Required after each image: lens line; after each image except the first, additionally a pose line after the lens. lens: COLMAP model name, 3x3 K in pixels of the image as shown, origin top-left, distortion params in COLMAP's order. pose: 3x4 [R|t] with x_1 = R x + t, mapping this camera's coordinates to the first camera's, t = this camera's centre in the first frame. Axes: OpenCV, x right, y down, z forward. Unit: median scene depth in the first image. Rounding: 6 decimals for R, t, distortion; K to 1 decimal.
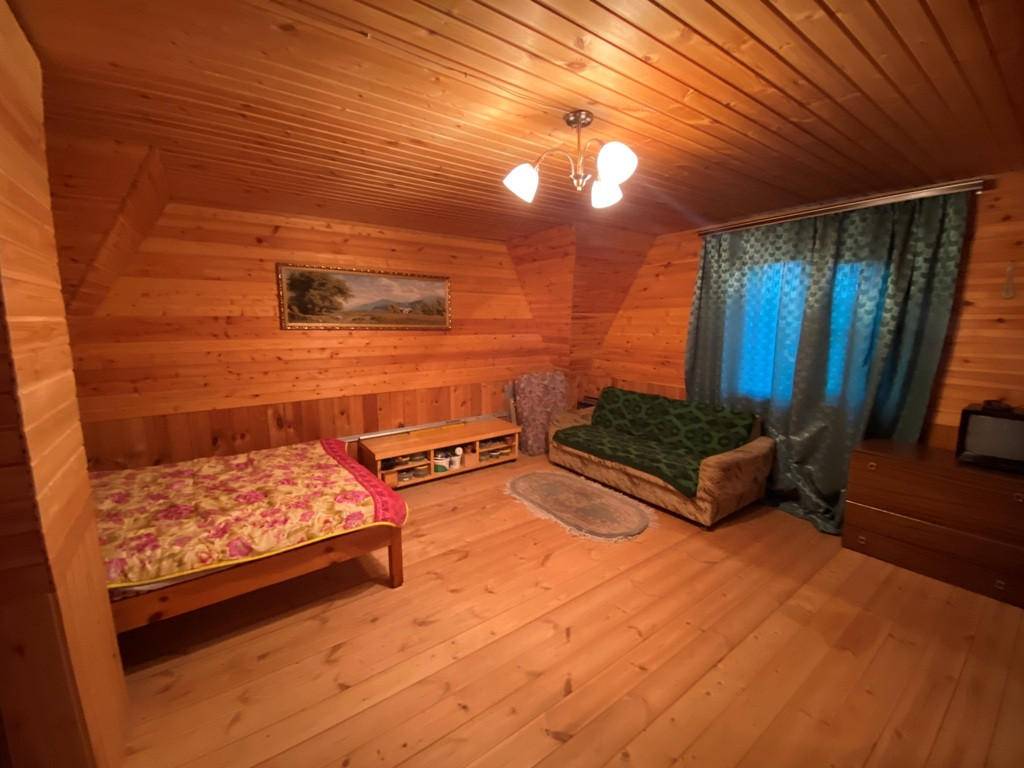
lens RADIAL K [[412.5, 0, 507.8], [0, 412.5, 383.5], [0, 0, 1]] dist [-0.002132, -0.000197]
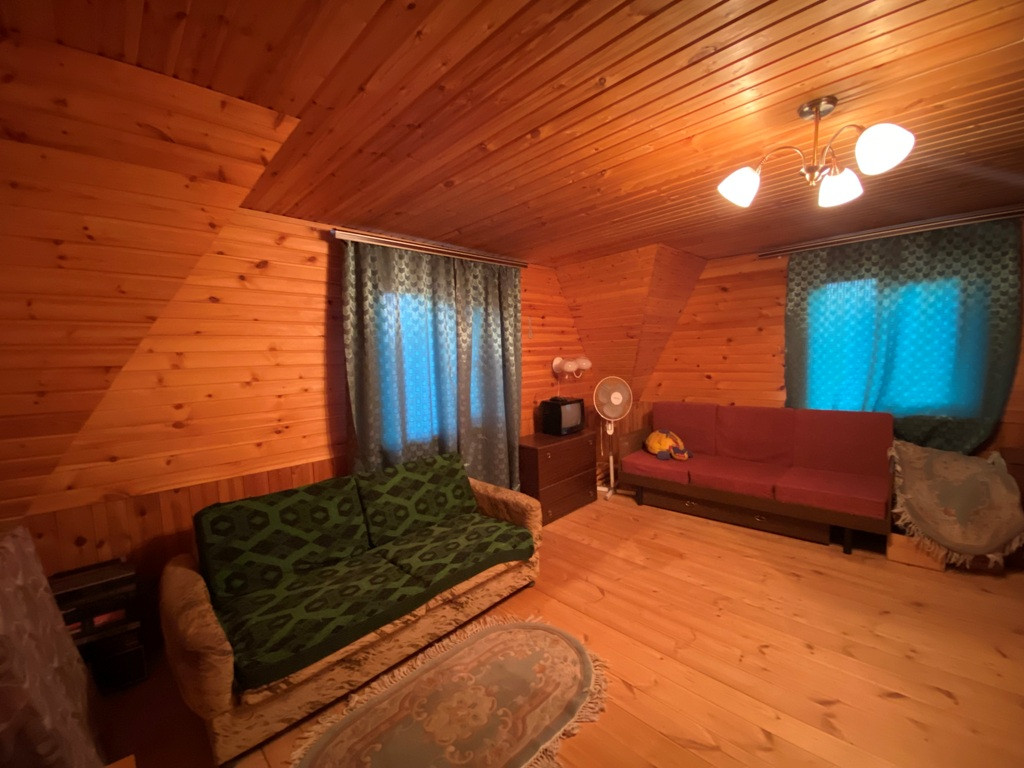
lens RADIAL K [[412.5, 0, 509.0], [0, 412.5, 387.3], [0, 0, 1]] dist [-0.002132, -0.000197]
pose [[-0.164368, -0.067144, 0.984111, -0.305608], [0.187195, 0.977427, 0.097953, -0.132575], [-0.968474, 0.200321, -0.148089, 0.948651]]
